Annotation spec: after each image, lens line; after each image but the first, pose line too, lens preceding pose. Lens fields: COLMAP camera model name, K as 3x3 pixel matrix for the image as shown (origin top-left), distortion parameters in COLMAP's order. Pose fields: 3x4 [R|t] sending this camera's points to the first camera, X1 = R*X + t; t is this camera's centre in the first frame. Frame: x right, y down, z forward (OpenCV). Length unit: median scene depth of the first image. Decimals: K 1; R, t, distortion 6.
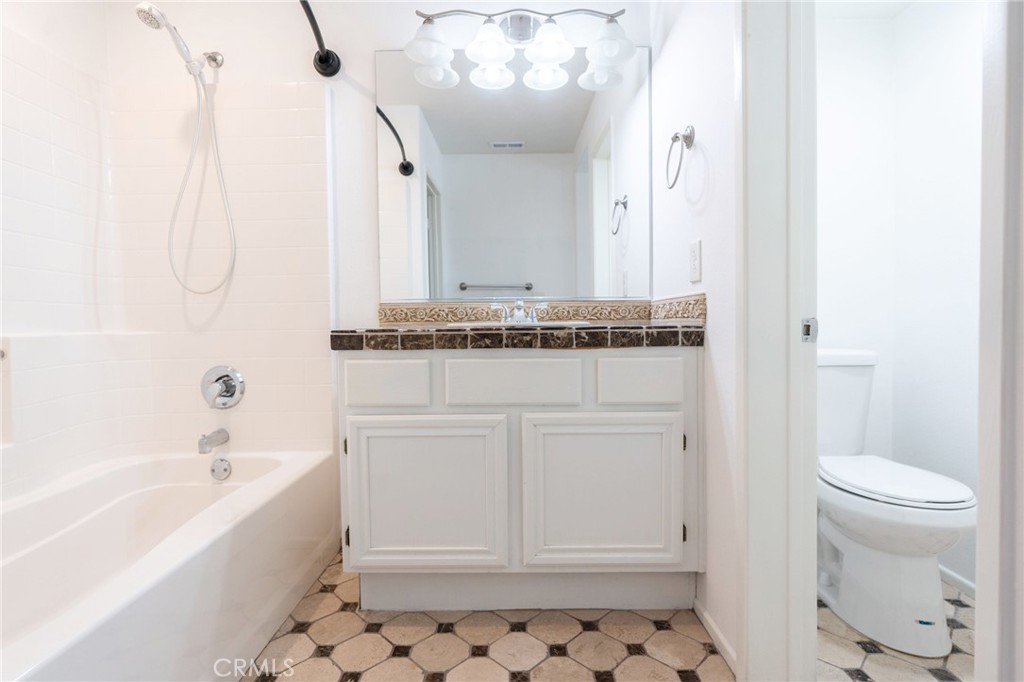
lens RADIAL K [[512.0, 0, 512.0], [0, 512.0, 341.0], [0, 0, 1]] dist [-0.018070, 0.009302]
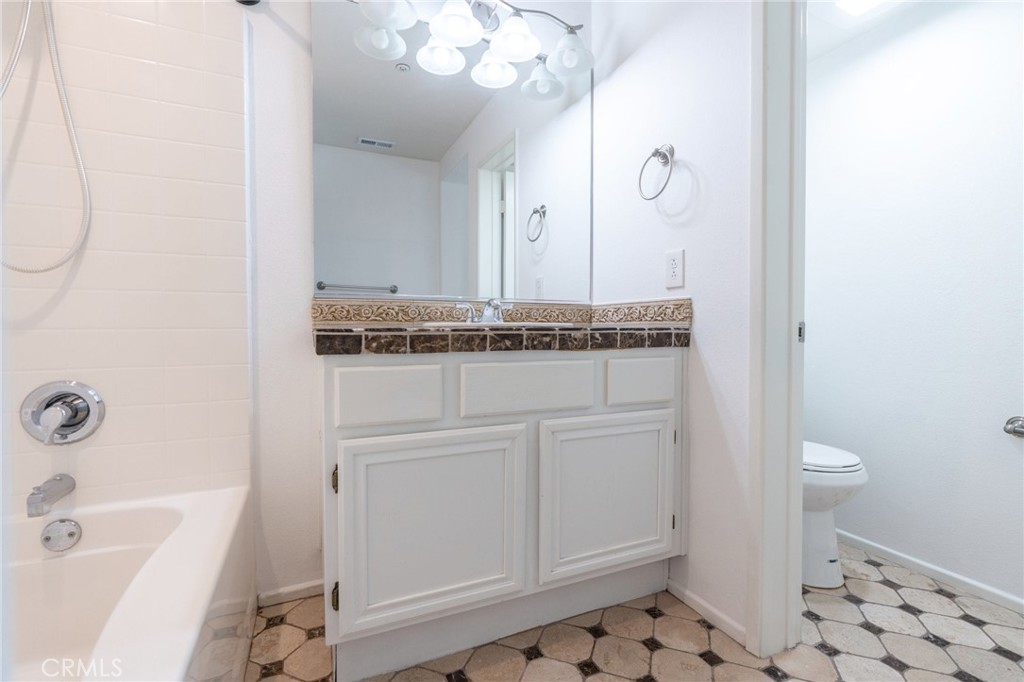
lens RADIAL K [[461.1, 0, 512.5], [0, 461.1, 339.8], [0, 0, 1]] dist [-0.017690, 0.007267]
pose [[0.907585, 0.000453, 0.419869, -0.377031], [0.003902, 0.999947, -0.009513, 0.003054], [-0.419851, 0.010272, 0.907535, 0.264863]]
